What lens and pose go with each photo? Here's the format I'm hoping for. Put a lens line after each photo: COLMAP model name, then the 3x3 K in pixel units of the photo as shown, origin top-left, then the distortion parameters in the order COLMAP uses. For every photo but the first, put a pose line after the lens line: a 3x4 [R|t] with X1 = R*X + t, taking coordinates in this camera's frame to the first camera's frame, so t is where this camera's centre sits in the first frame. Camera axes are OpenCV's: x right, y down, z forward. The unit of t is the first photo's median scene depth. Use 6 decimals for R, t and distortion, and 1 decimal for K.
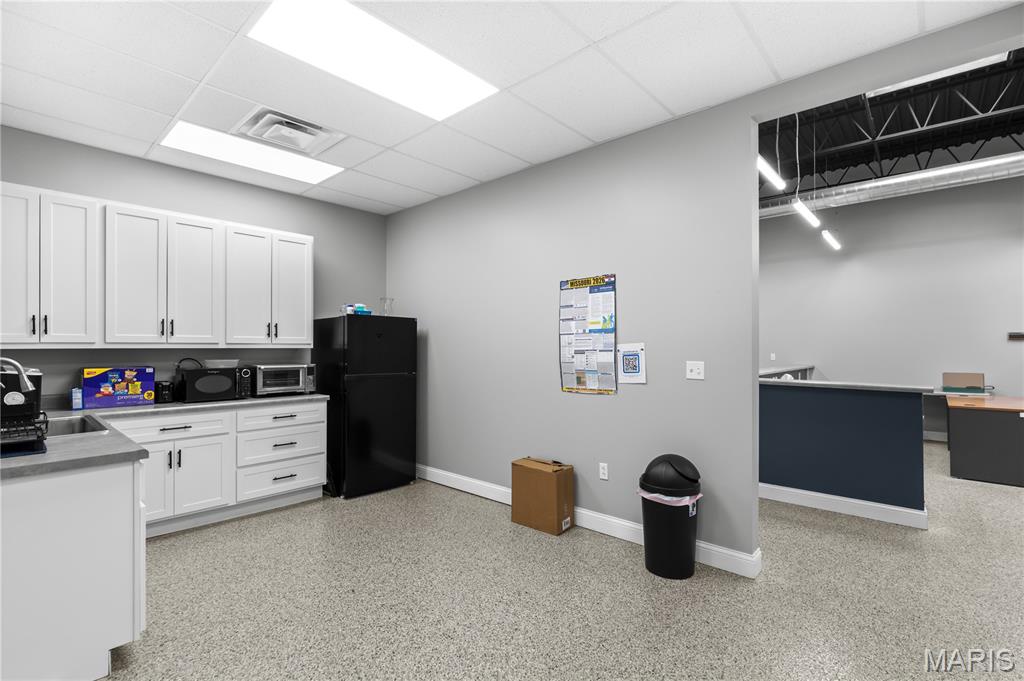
lens RADIAL K [[483.2, 0, 514.4], [0, 483.2, 336.8], [0, 0, 1]] dist [0.001514, -0.000043]
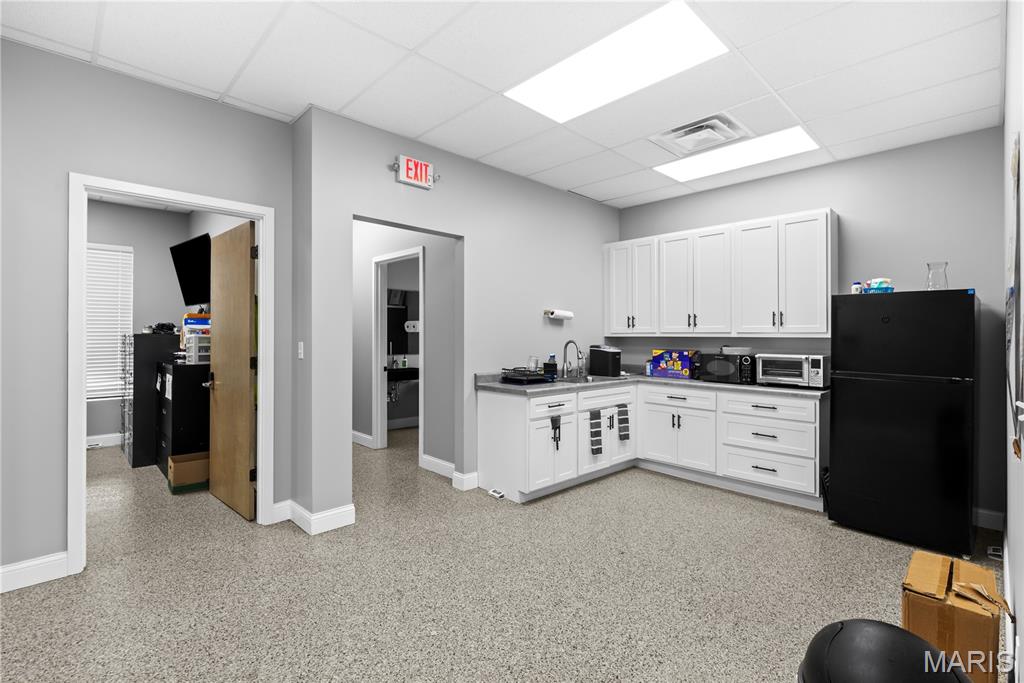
lens RADIAL K [[483.2, 0, 514.4], [0, 483.2, 337.8], [0, 0, 1]] dist [0.001514, -0.000043]
pose [[-0.093958, 0.005045, -0.995563, 0.583379], [0.015605, 0.999872, 0.003594, 0.014027], [0.995454, -0.015198, -0.094025, 0.628380]]
